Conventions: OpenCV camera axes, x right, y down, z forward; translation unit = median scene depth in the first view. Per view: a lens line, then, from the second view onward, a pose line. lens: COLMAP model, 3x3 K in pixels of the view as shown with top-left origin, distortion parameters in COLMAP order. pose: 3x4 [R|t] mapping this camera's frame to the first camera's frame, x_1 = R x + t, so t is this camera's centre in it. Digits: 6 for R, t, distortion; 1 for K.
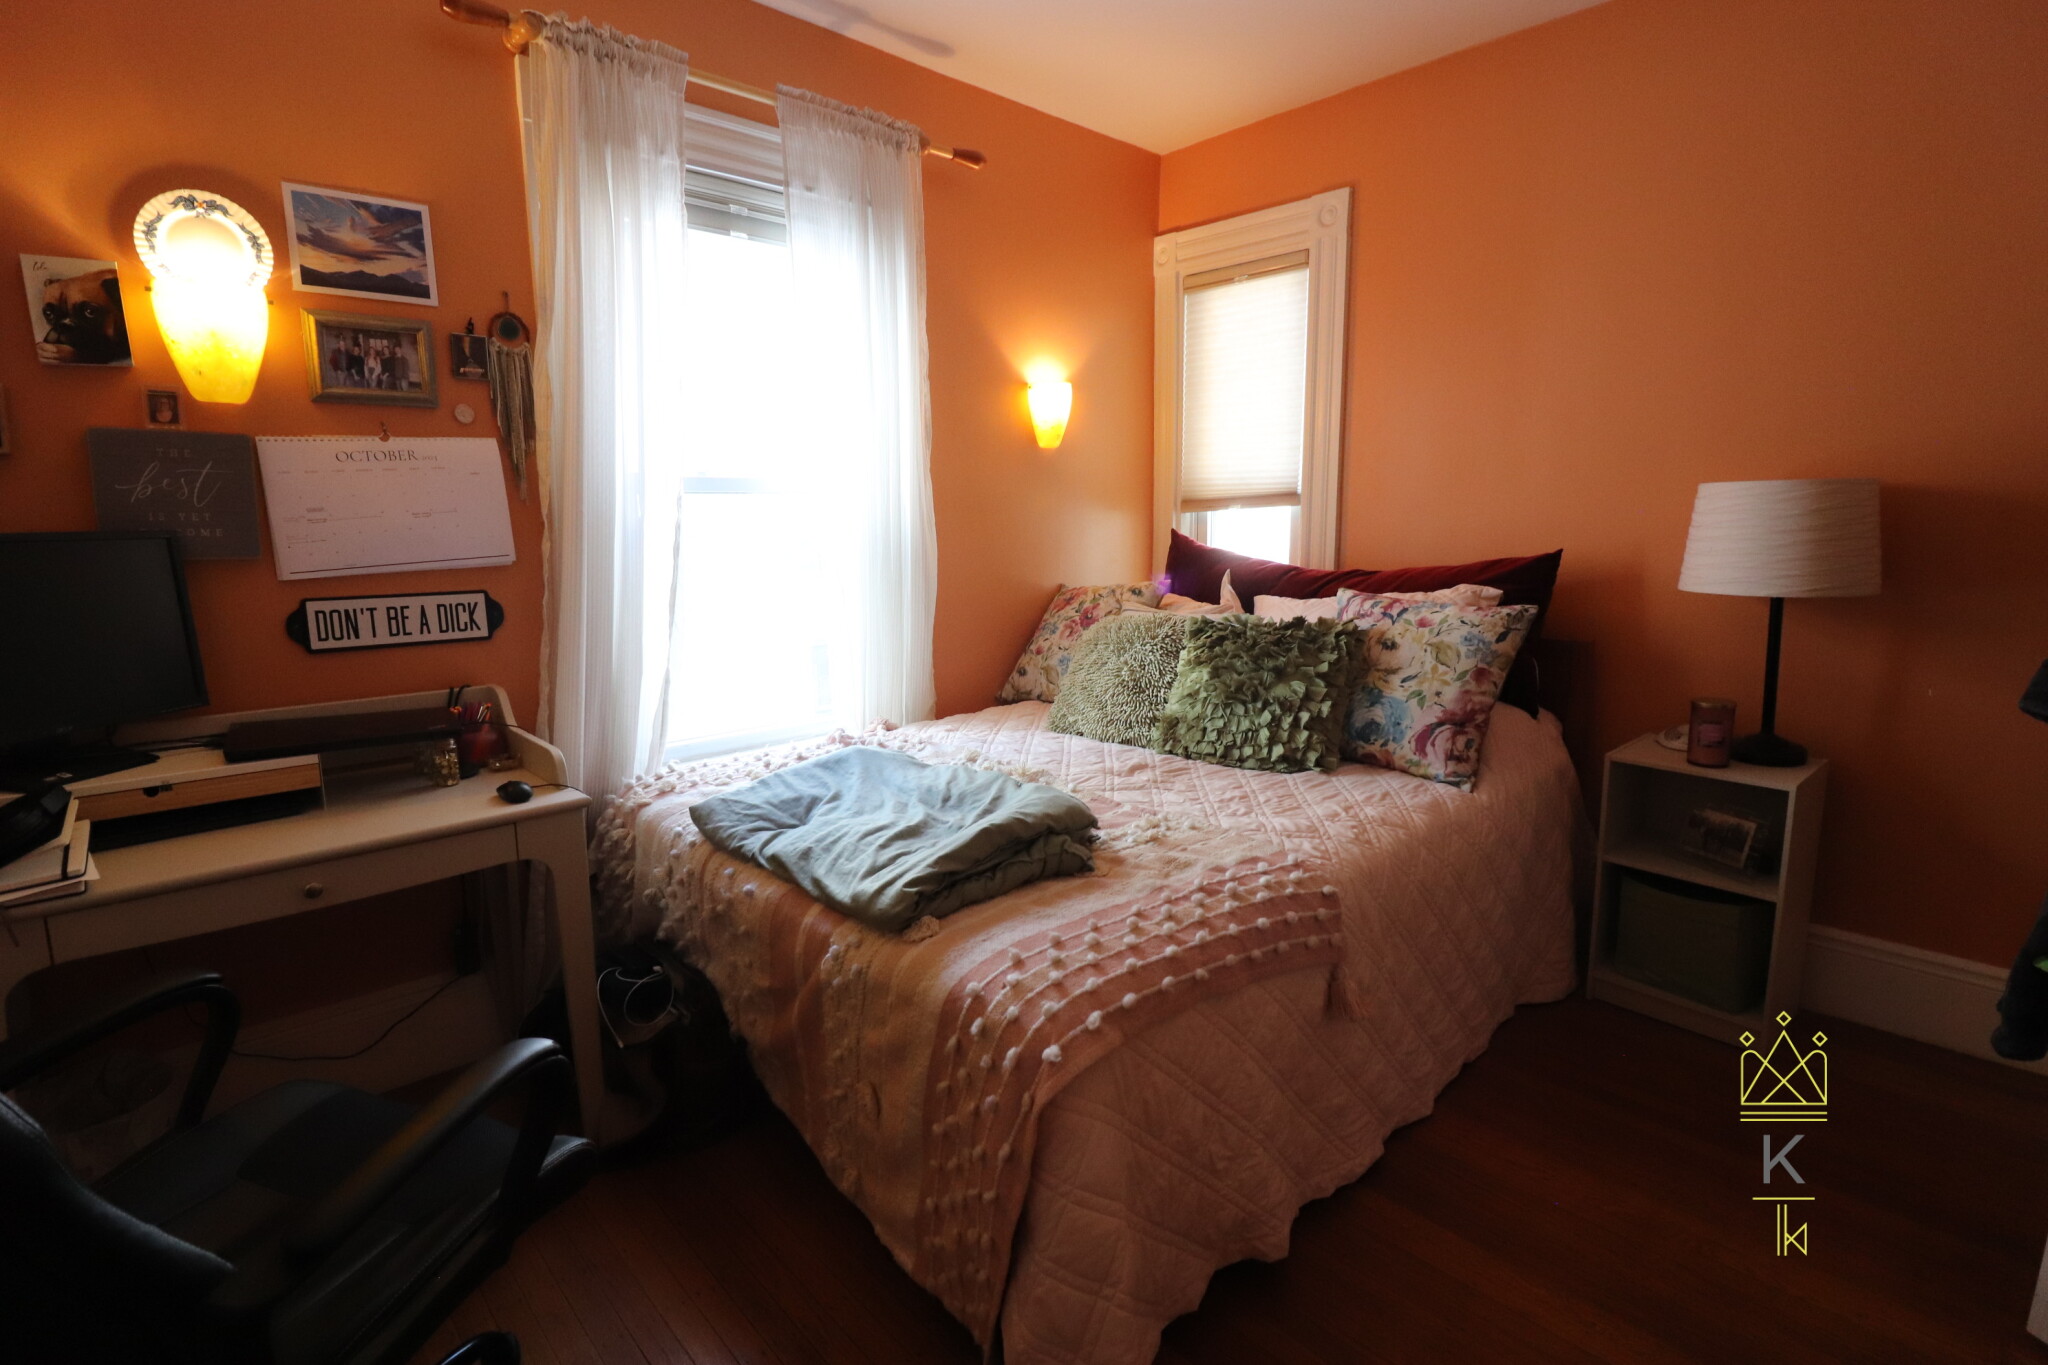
lens RADIAL K [[956.6, 0, 1029.2], [0, 956.6, 675.8], [0, 0, 1]] dist [-0.012584, -0.007456]
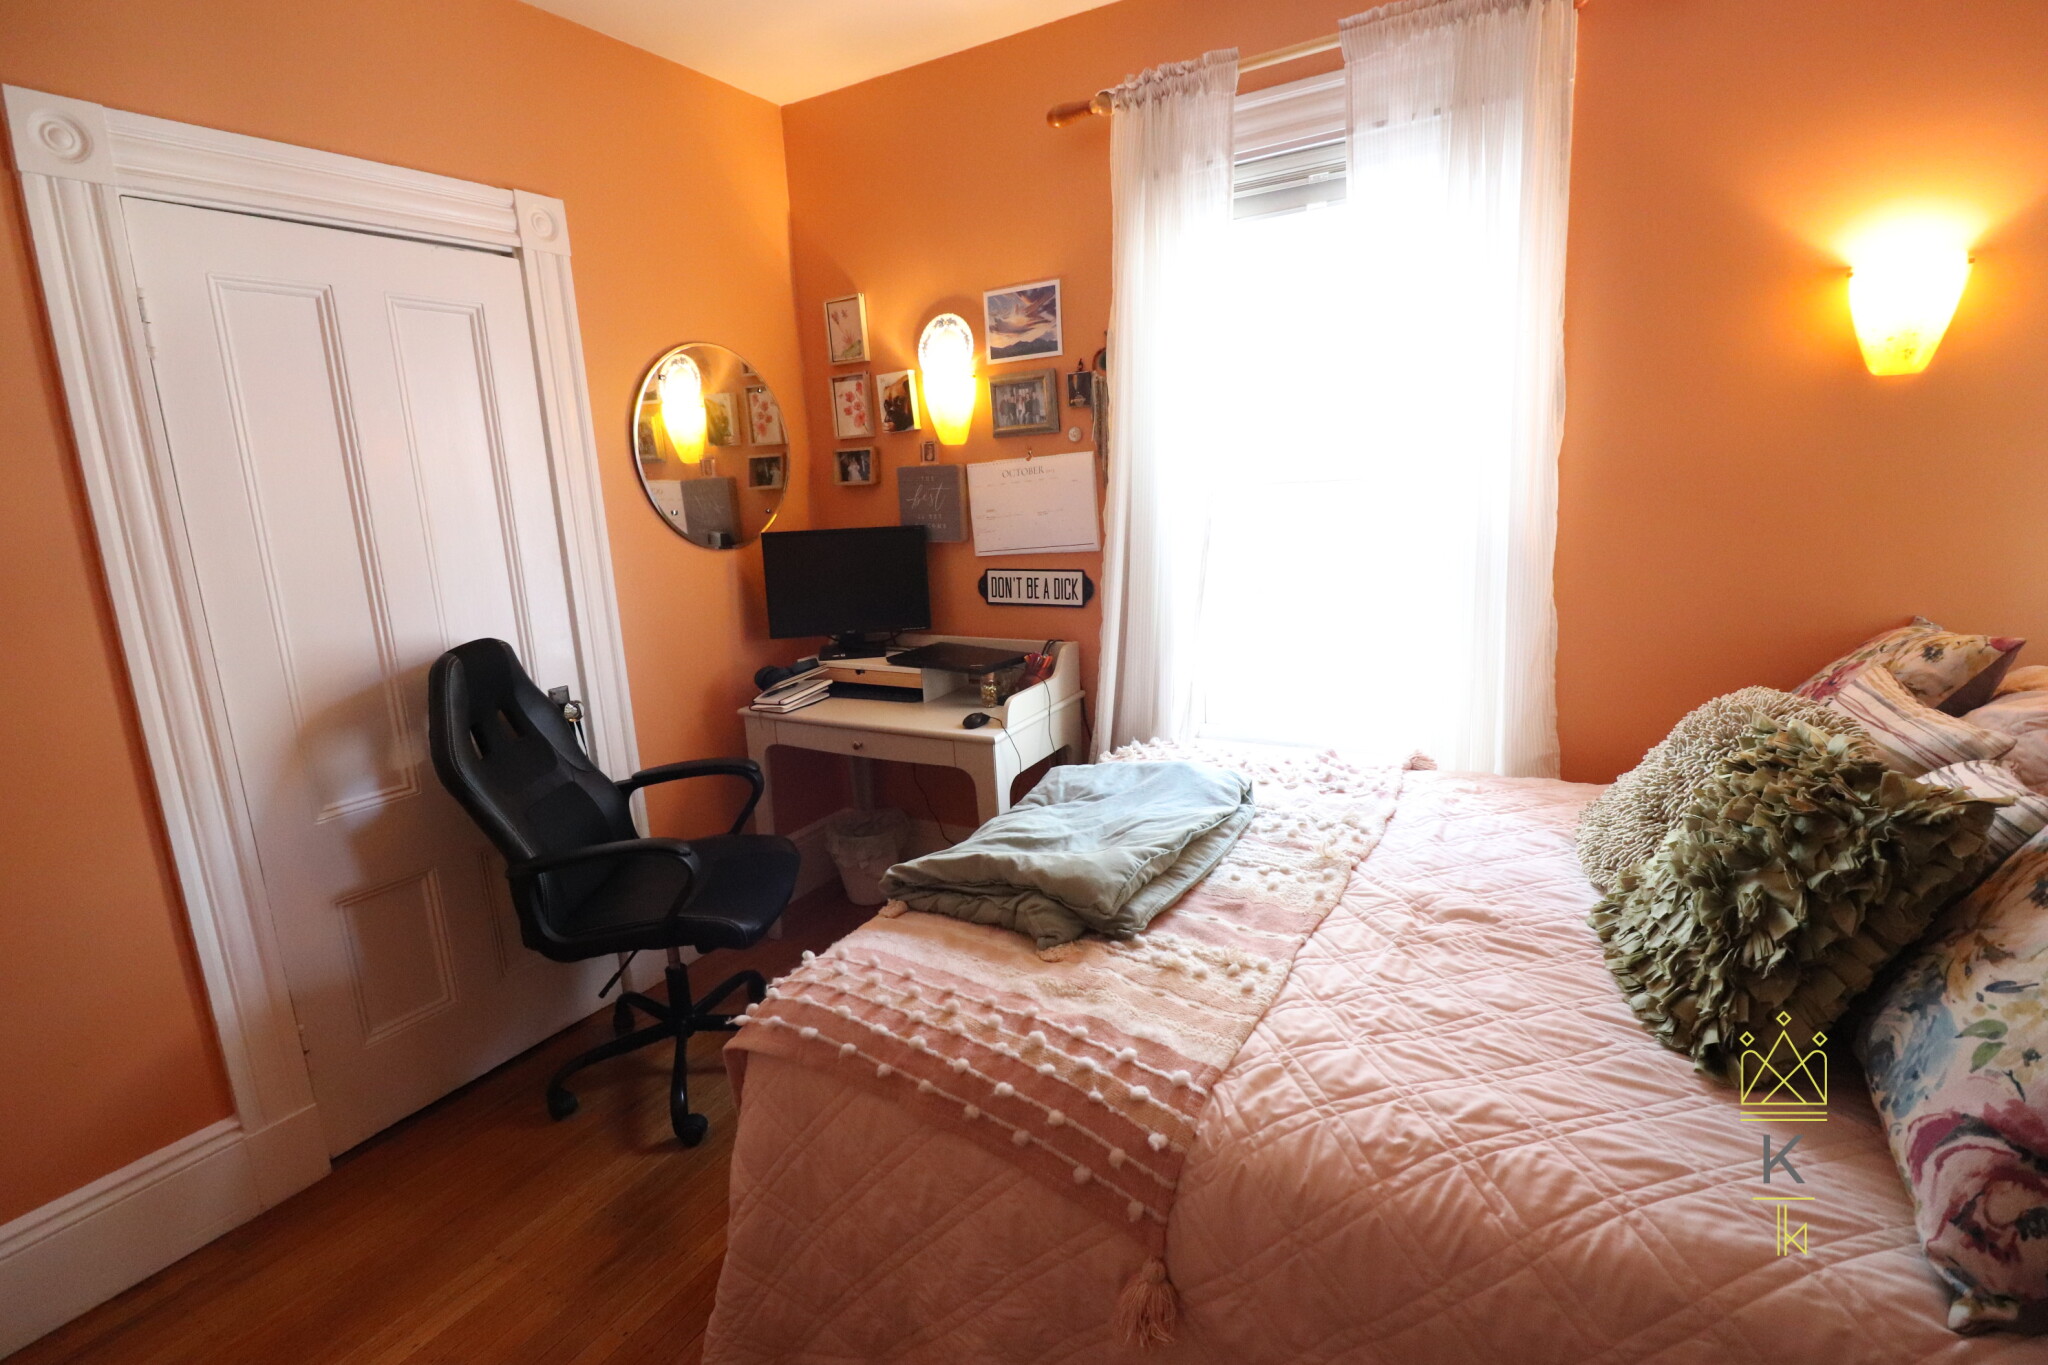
lens RADIAL K [[956.6, 0, 1023.3], [0, 956.6, 682.8], [0, 0, 1]] dist [-0.012584, -0.007456]
pose [[0.275286, 0.189011, -0.942599, 0.722742], [-0.111236, 0.980159, 0.164056, -0.156067], [0.954905, 0.059688, 0.290848, 0.598336]]
